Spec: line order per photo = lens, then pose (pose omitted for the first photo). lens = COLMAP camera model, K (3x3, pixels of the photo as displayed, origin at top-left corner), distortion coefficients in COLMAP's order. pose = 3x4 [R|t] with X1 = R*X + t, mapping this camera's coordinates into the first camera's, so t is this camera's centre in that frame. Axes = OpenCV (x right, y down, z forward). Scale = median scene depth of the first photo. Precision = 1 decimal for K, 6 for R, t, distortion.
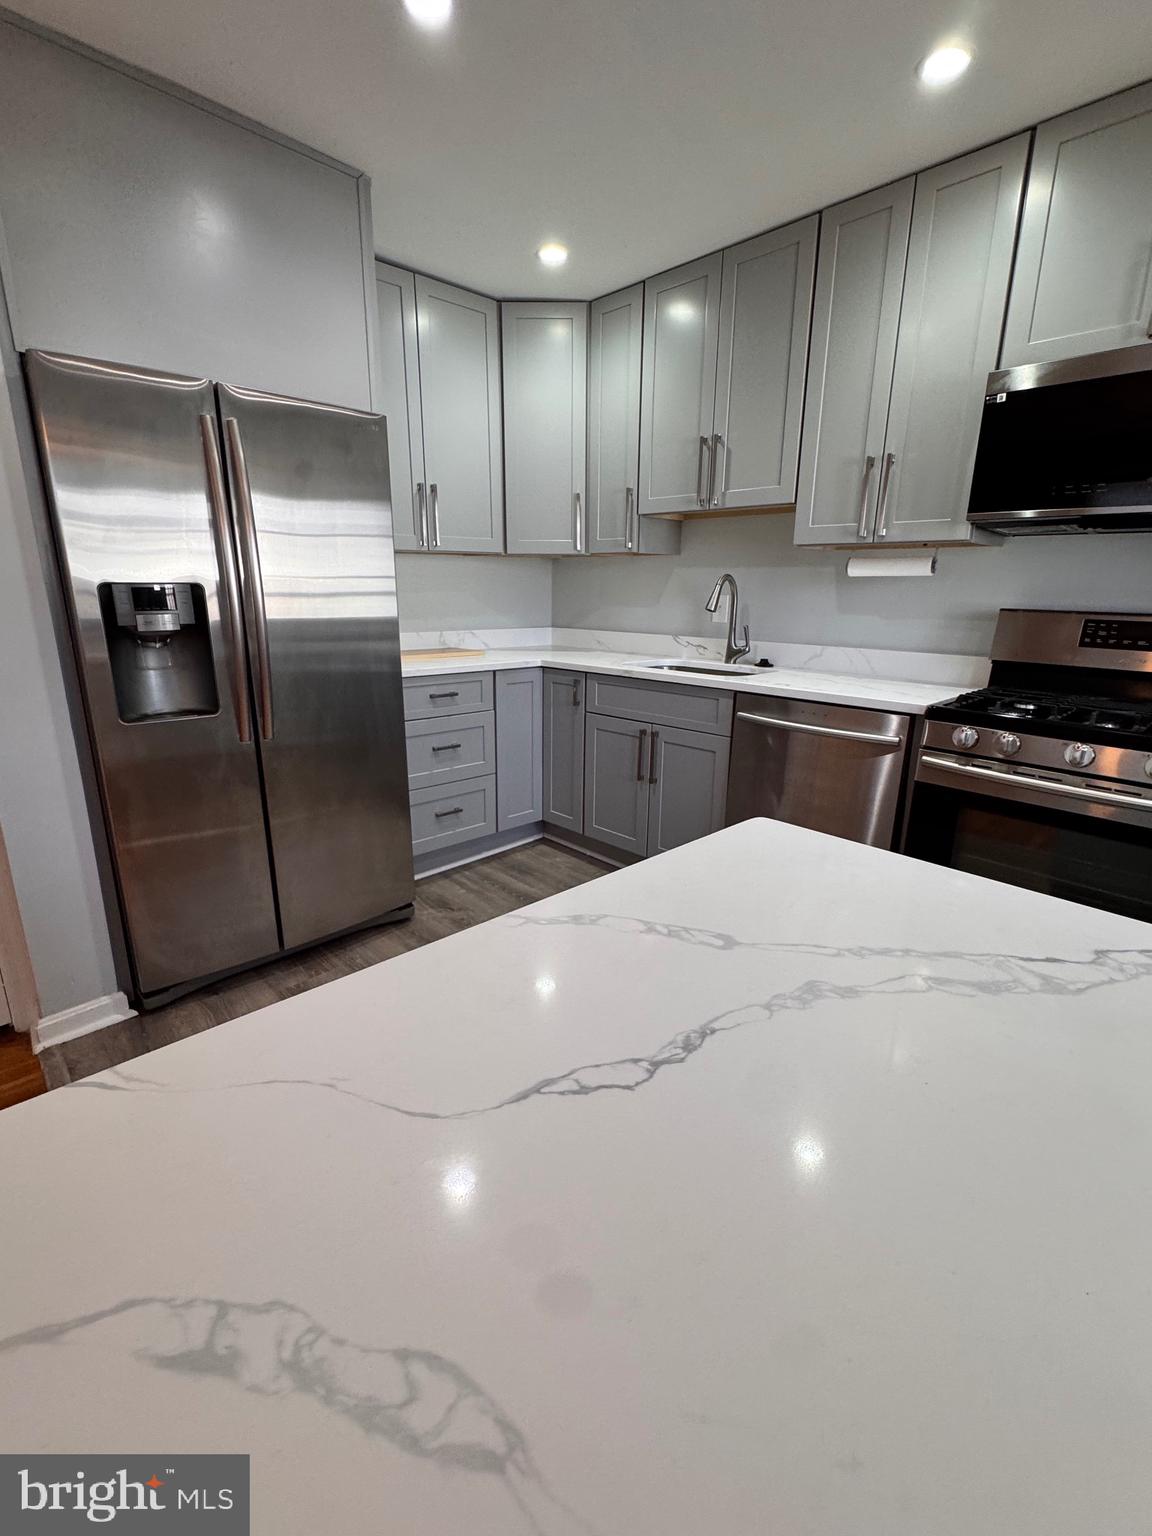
lens RADIAL K [[679.3, 0, 577.8], [0, 679.3, 763.1], [0, 0, 1]] dist [-0.002958, -0.000268]
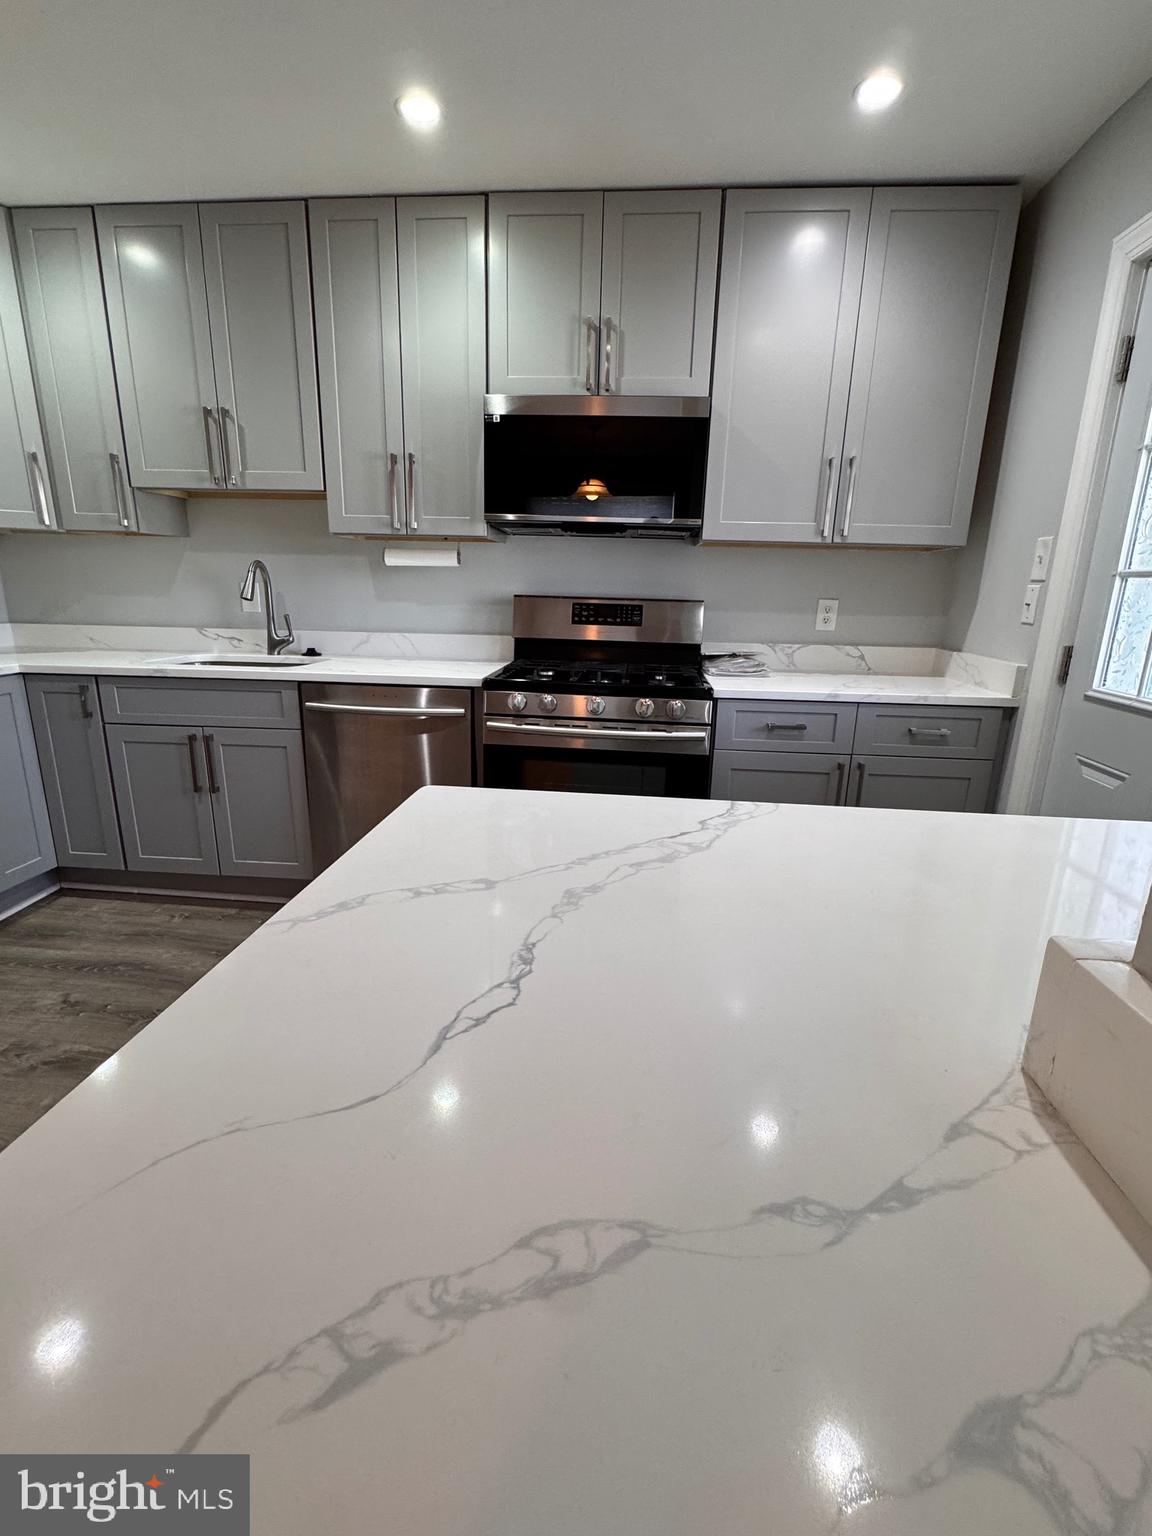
lens RADIAL K [[679.3, 0, 574.5], [0, 679.3, 764.2], [0, 0, 1]] dist [-0.002958, -0.000268]
pose [[0.761997, -0.159839, 0.627544, -0.099918], [0.150259, 0.986253, 0.068752, 0.002782], [-0.629906, 0.041906, 0.775540, 0.004729]]
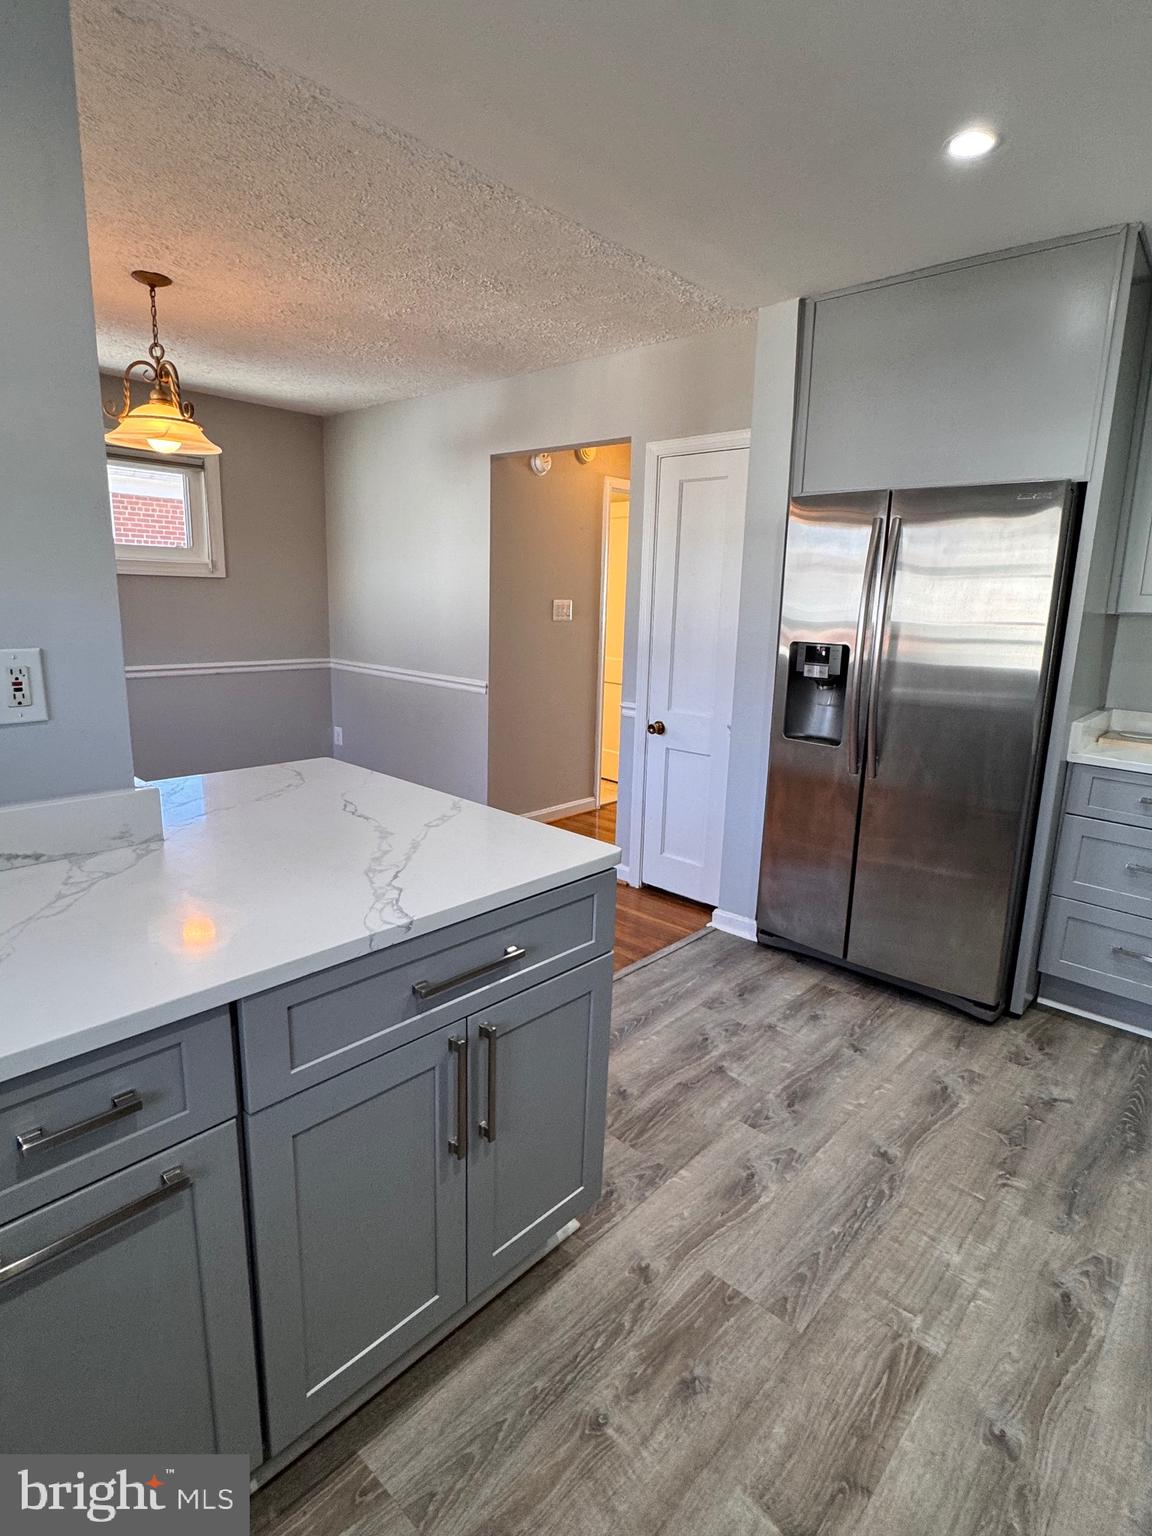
lens RADIAL K [[808.5, 0, 577.0], [0, 808.5, 772.7], [0, 0, 1]] dist [-0.003074, -0.000323]
pose [[0.059616, 0.206687, -0.976589, 0.765261], [-0.278955, 0.942802, 0.182507, -0.137629], [0.958452, 0.261544, 0.113863, 0.315236]]
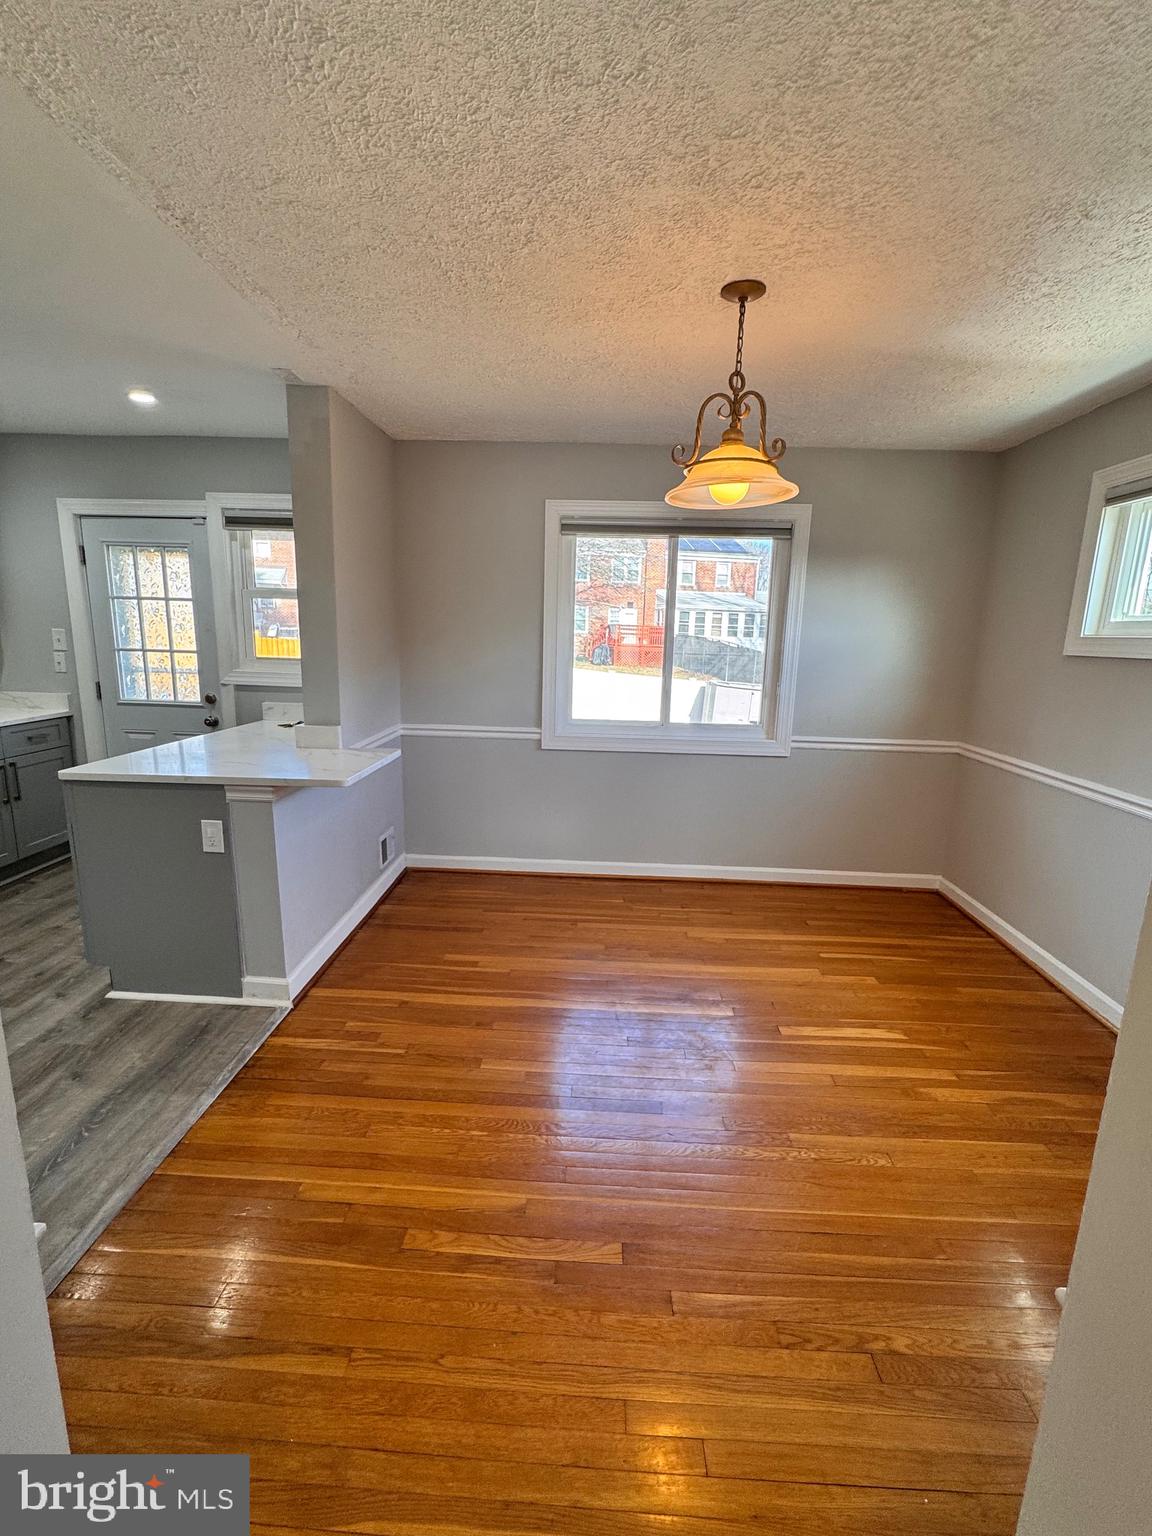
lens RADIAL K [[679.3, 0, 584.7], [0, 679.3, 764.5], [0, 0, 1]] dist [-0.002958, -0.000268]
pose [[-0.686425, -0.169810, 0.707097, -1.228871], [0.148661, 0.919052, 0.365026, -0.246848], [-0.711843, 0.355680, -0.605616, 0.499477]]
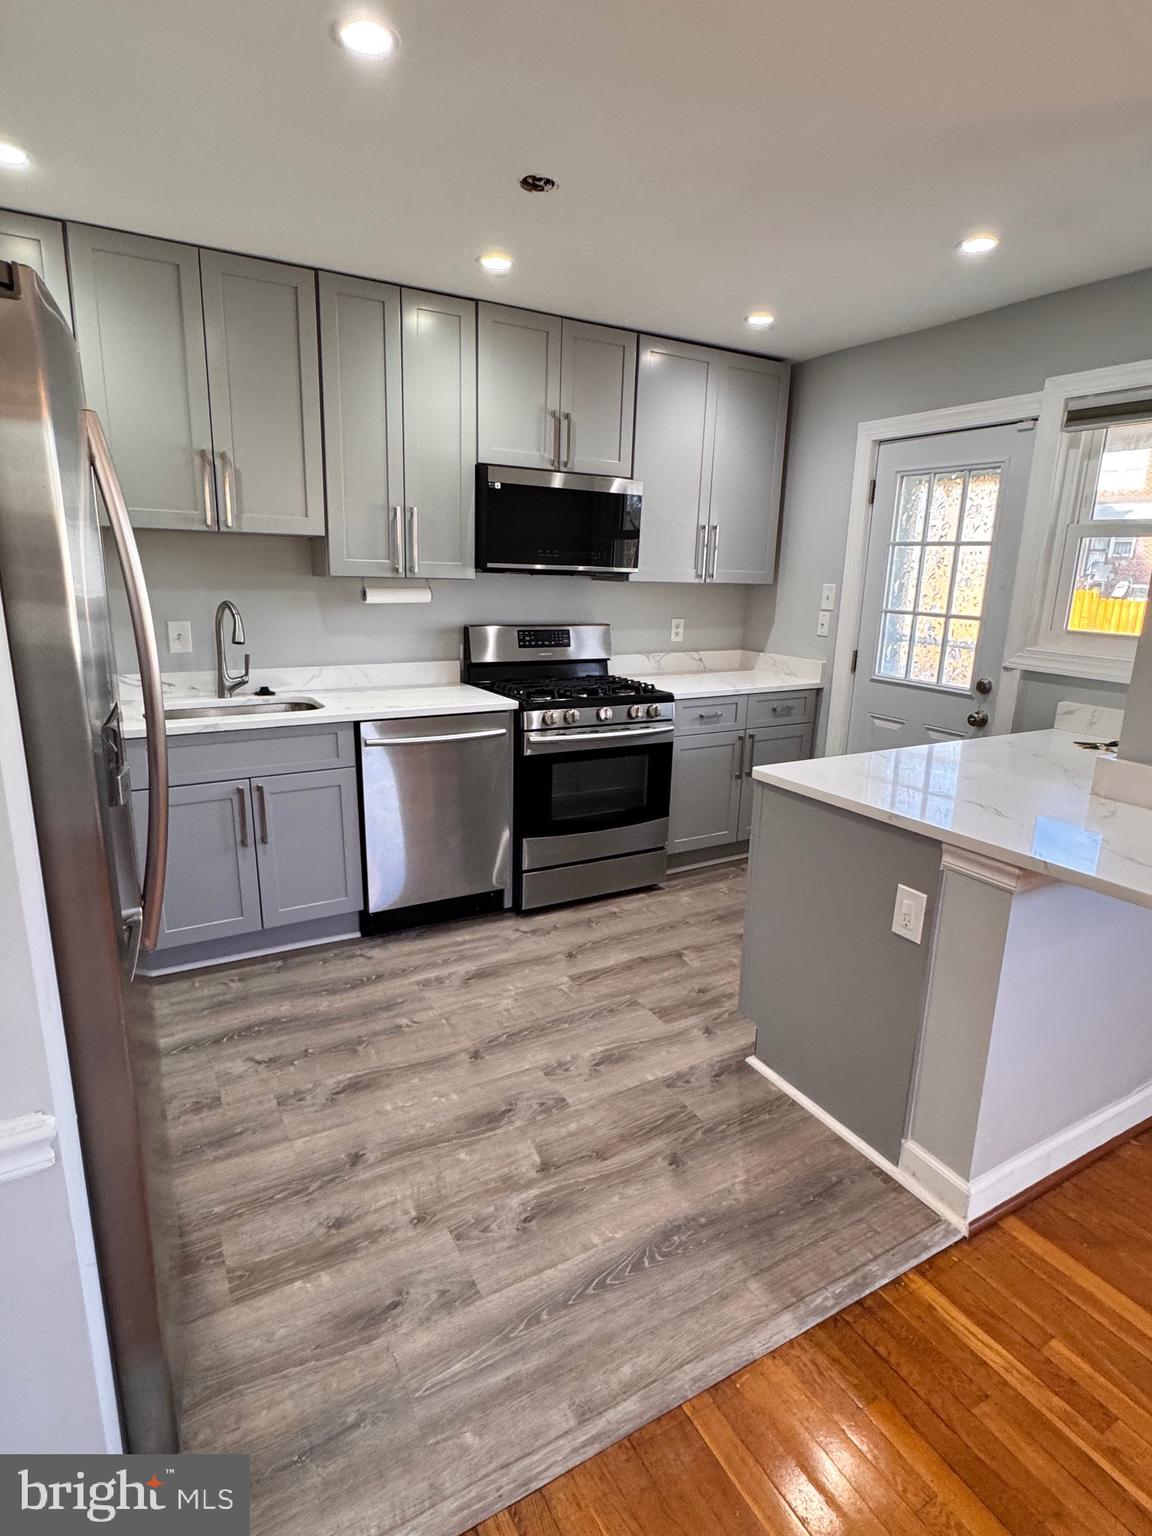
lens RADIAL K [[808.5, 0, 568.6], [0, 808.5, 769.0], [0, 0, 1]] dist [-0.003074, -0.000323]
pose [[0.254538, -0.242367, 0.936199, -0.885811], [0.223029, 0.956700, 0.187036, -0.203595], [-0.940993, 0.161192, 0.297572, 0.361441]]
